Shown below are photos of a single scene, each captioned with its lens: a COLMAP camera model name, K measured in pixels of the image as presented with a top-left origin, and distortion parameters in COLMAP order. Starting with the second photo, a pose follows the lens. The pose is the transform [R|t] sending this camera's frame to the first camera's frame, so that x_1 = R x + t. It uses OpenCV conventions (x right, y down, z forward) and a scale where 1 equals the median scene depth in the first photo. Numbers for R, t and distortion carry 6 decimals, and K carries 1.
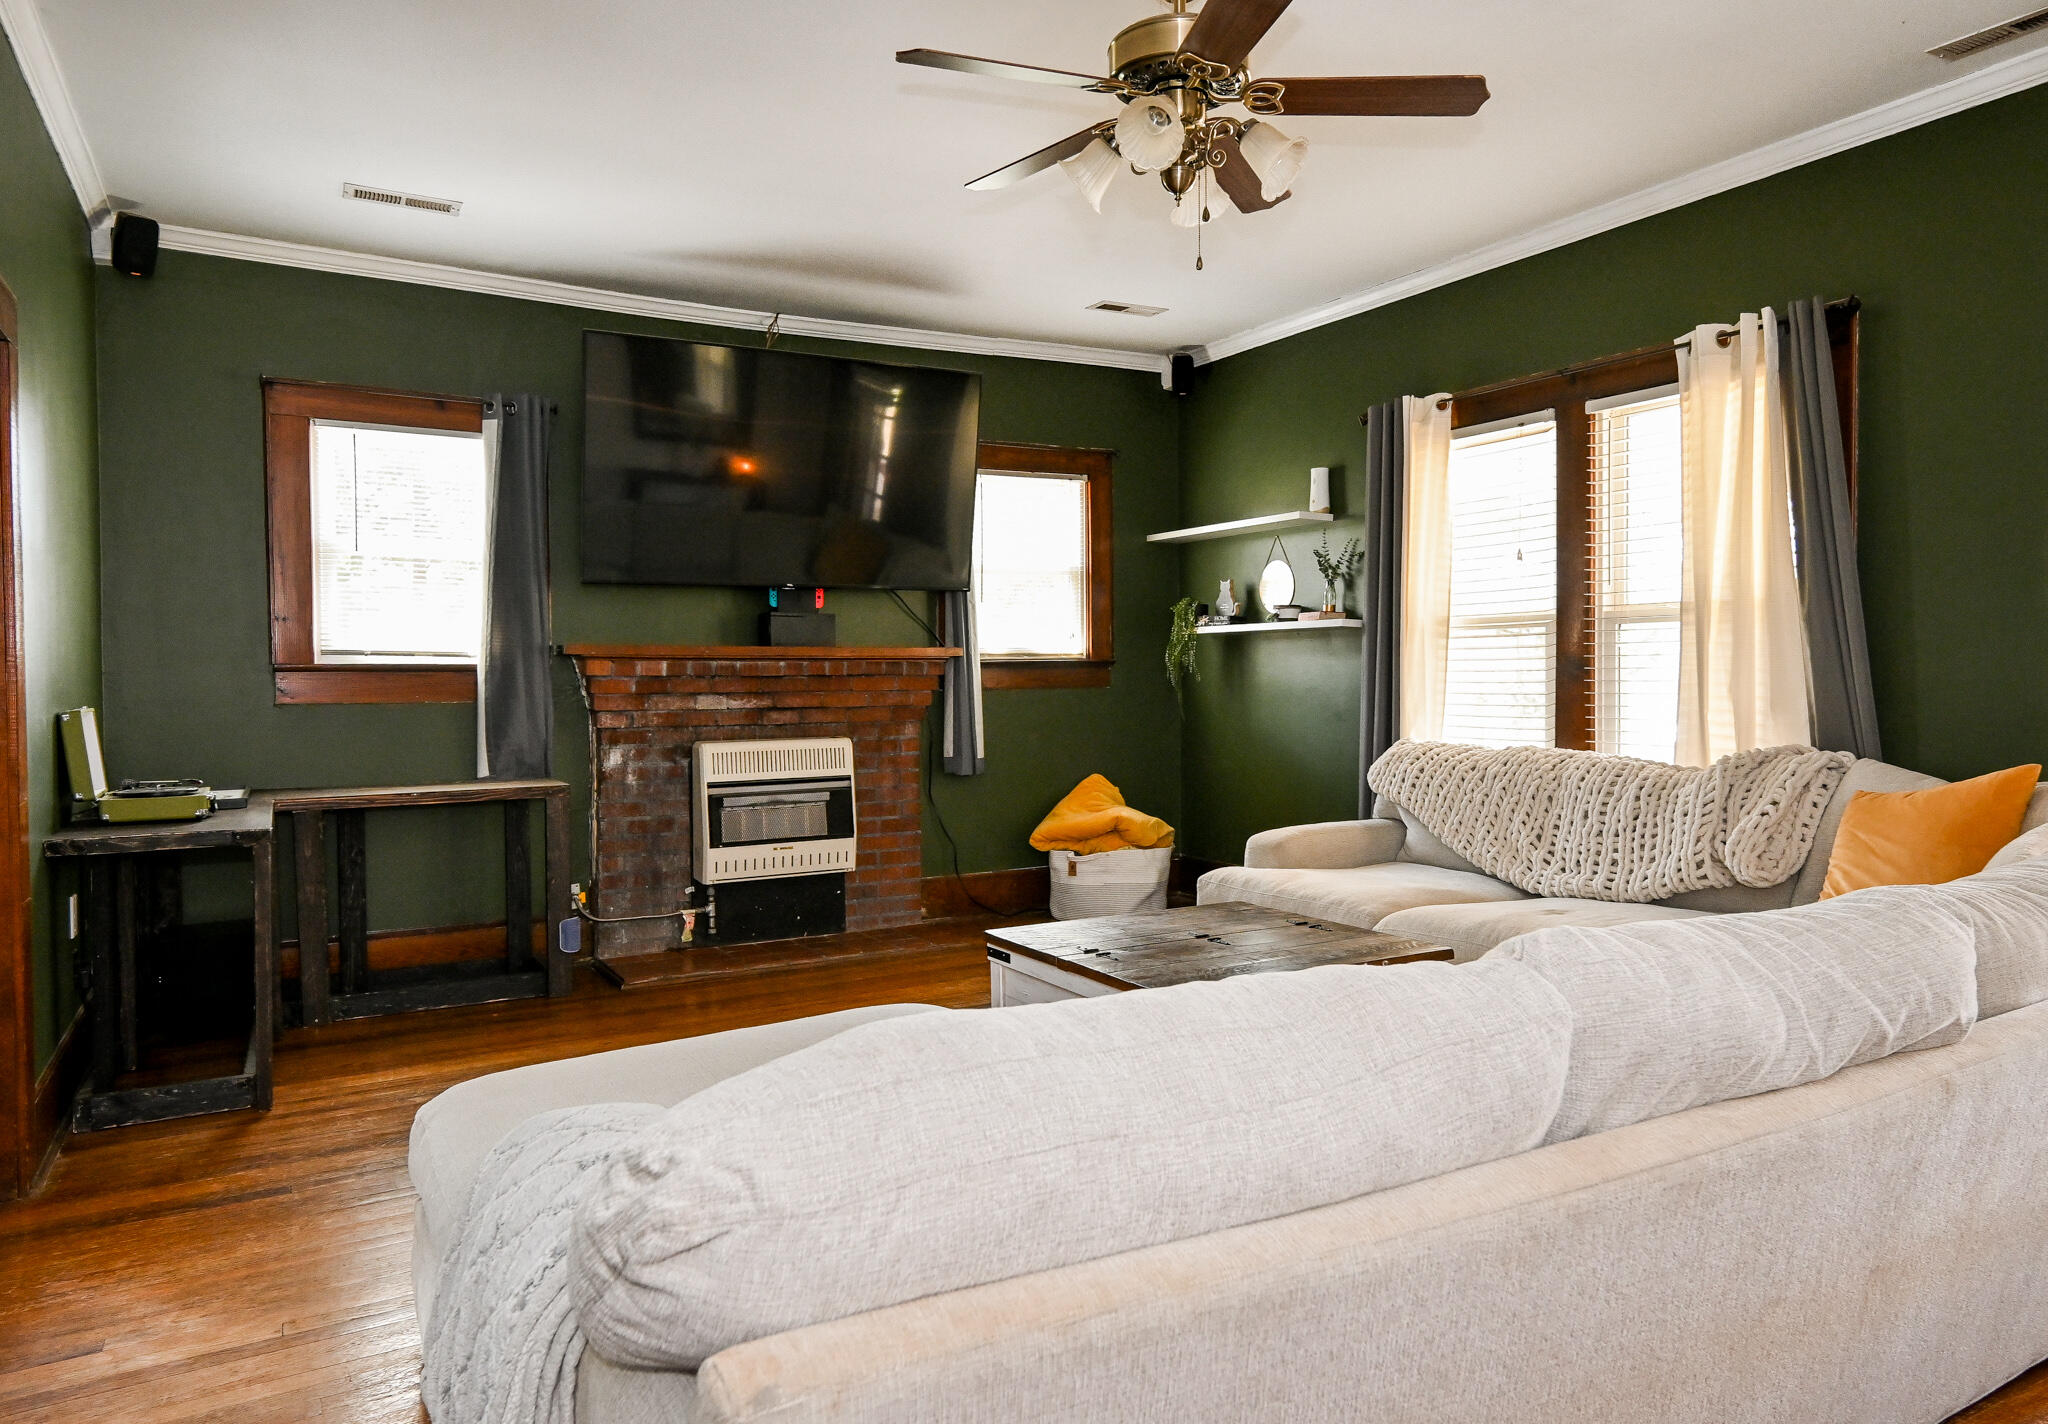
lens RADIAL K [[1350.0, 0, 1024.0], [0, 1350.0, 712.0], [0, 0, 1]] dist [-0.001063, 0.000566]
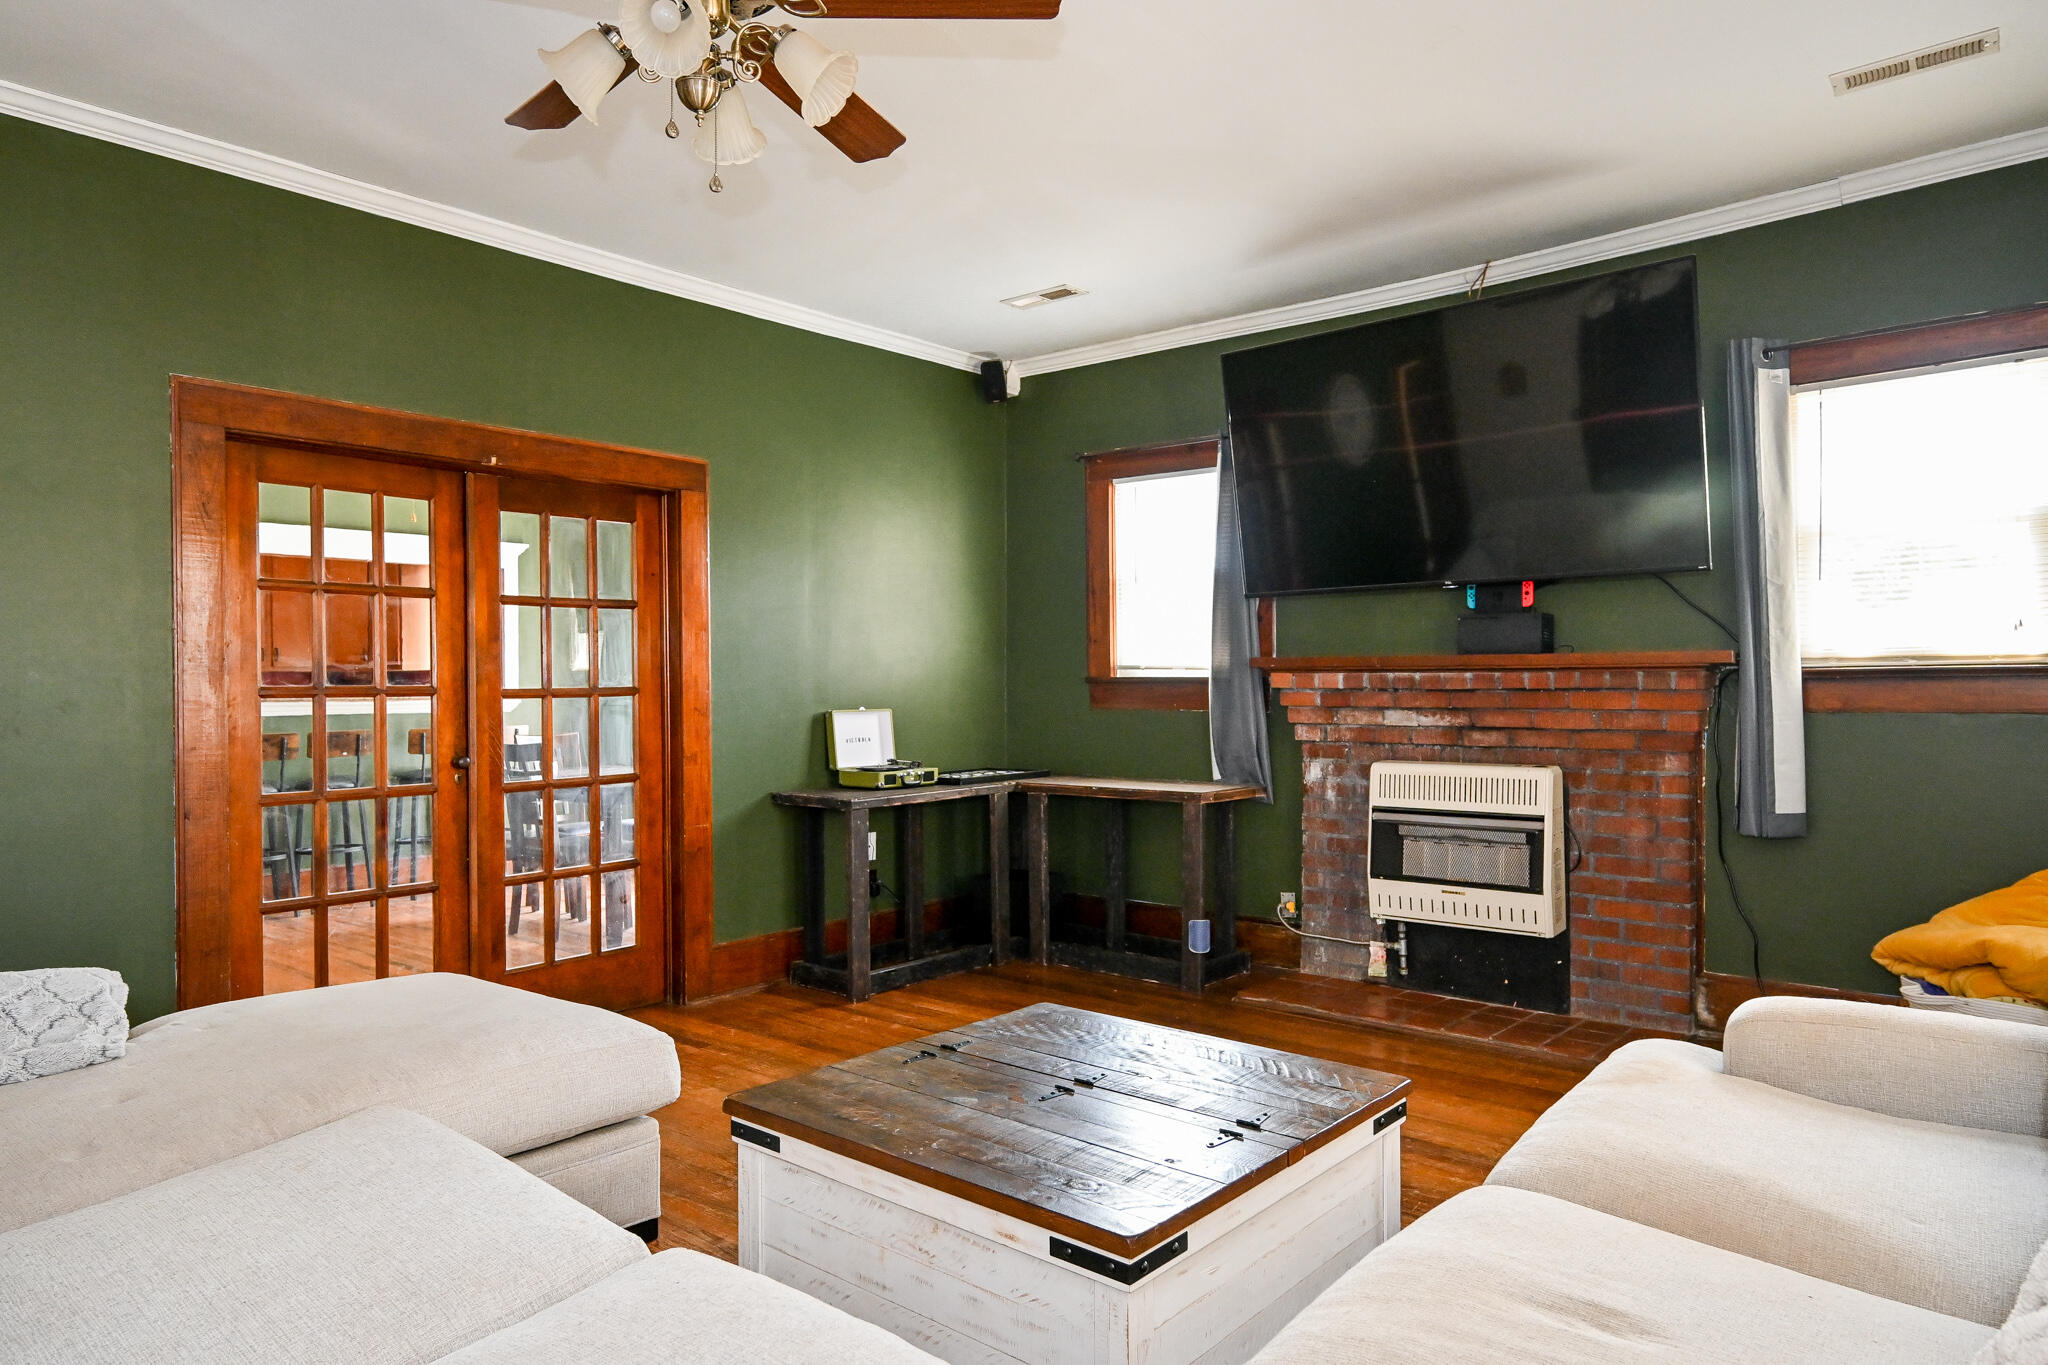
lens RADIAL K [[1252.7, 0, 1023.7], [0, 1252.7, 685.9], [0, 0, 1]] dist [-0.003303, -0.001642]
pose [[0.344014, 0.010371, -0.938907, 0.697573], [-0.021143, 0.999771, 0.003297, -0.038754], [0.938727, 0.018717, 0.344154, 0.706233]]
